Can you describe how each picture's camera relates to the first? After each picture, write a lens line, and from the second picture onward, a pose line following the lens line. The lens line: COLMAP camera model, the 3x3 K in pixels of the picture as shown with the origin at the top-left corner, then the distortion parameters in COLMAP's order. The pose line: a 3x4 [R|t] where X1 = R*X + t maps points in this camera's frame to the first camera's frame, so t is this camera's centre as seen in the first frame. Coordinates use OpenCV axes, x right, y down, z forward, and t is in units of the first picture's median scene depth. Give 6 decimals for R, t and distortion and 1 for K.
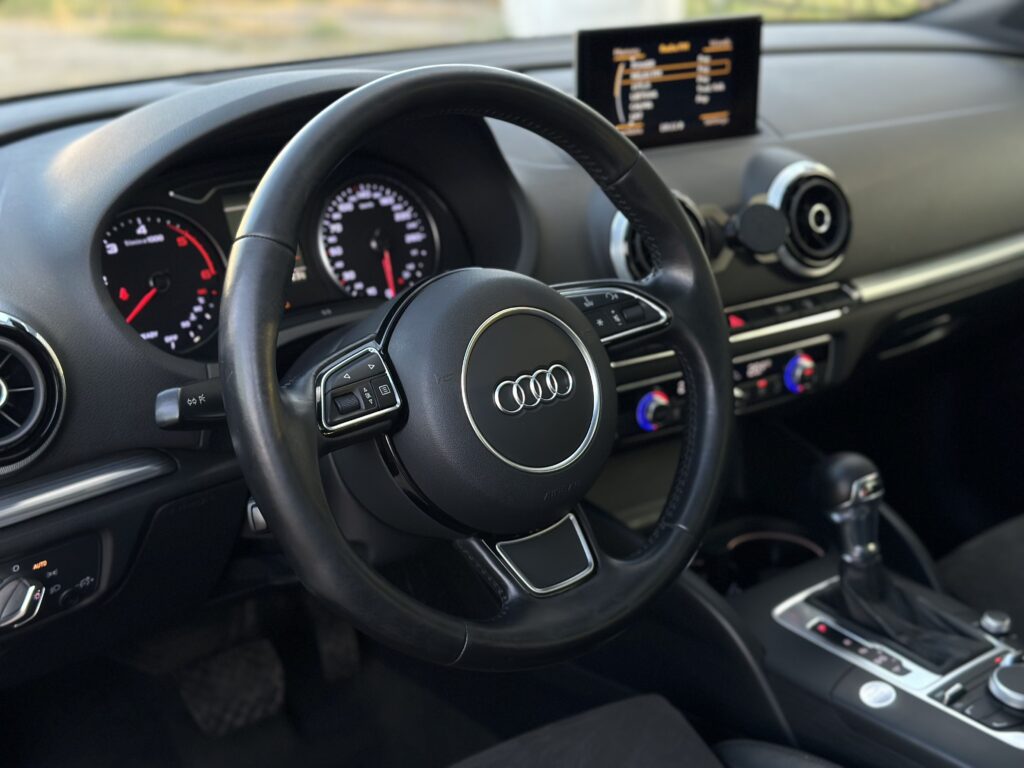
lens RADIAL K [[1444.9, 0, 512.0], [0, 1444.9, 384.0], [0, 0, 1]] dist [0.213930, -0.530088]
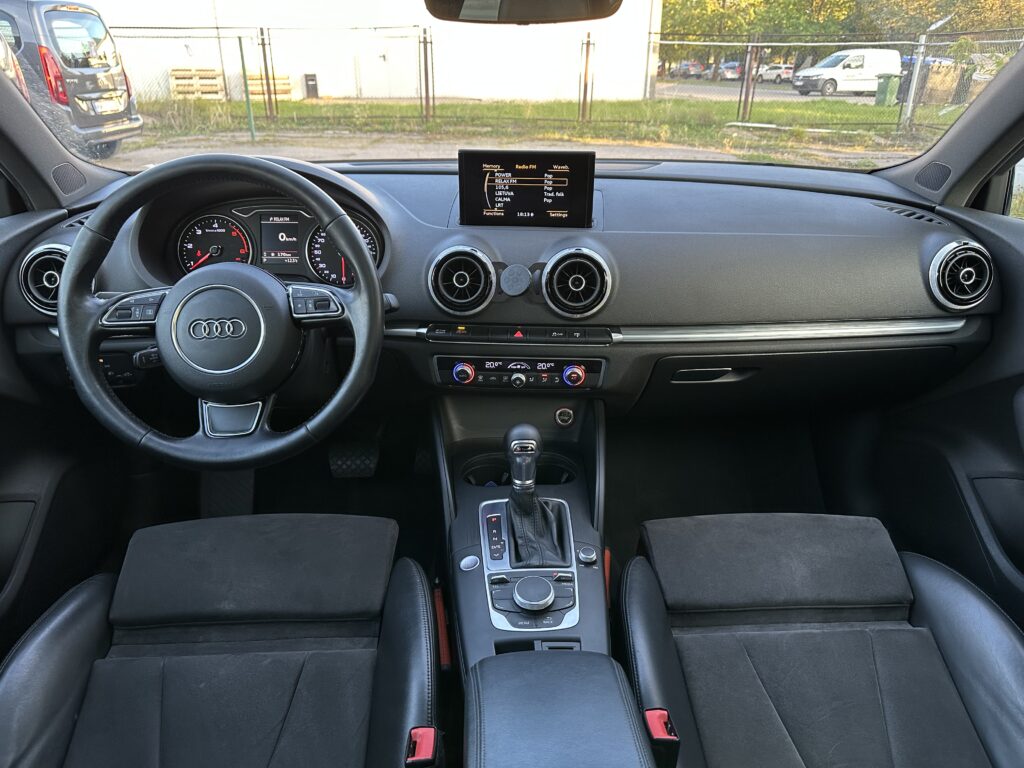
lens RADIAL K [[734.8, 0, 512.0], [0, 734.8, 384.0], [0, 0, 1]] dist [0.096856, -0.135601]
pose [[0.806123, 0.248297, -0.537136, 0.622908], [-0.210223, 0.968664, 0.132276, -0.098517], [0.553148, 0.006288, 0.833060, 0.286334]]
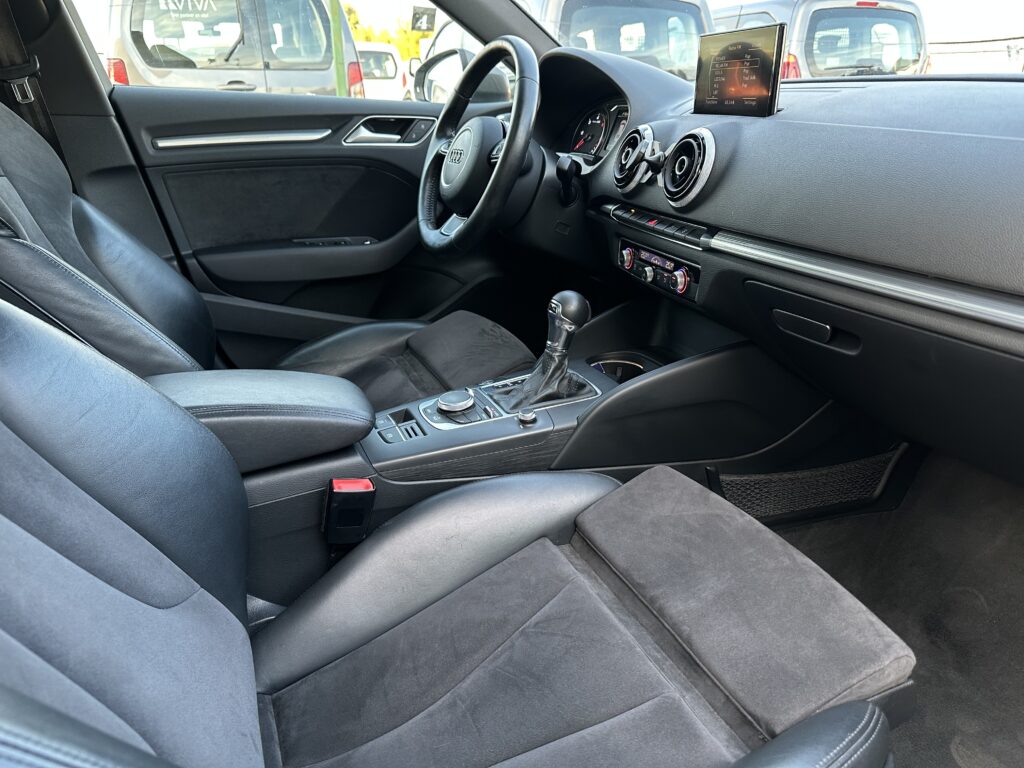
lens RADIAL K [[734.8, 0, 512.0], [0, 734.8, 384.0], [0, 0, 1]] dist [0.096856, -0.135601]
pose [[-0.276629, 0.358560, -0.891578, 1.002033], [-0.316338, 0.842097, 0.436810, -0.203192], [0.907417, 0.402875, -0.119522, 1.033020]]
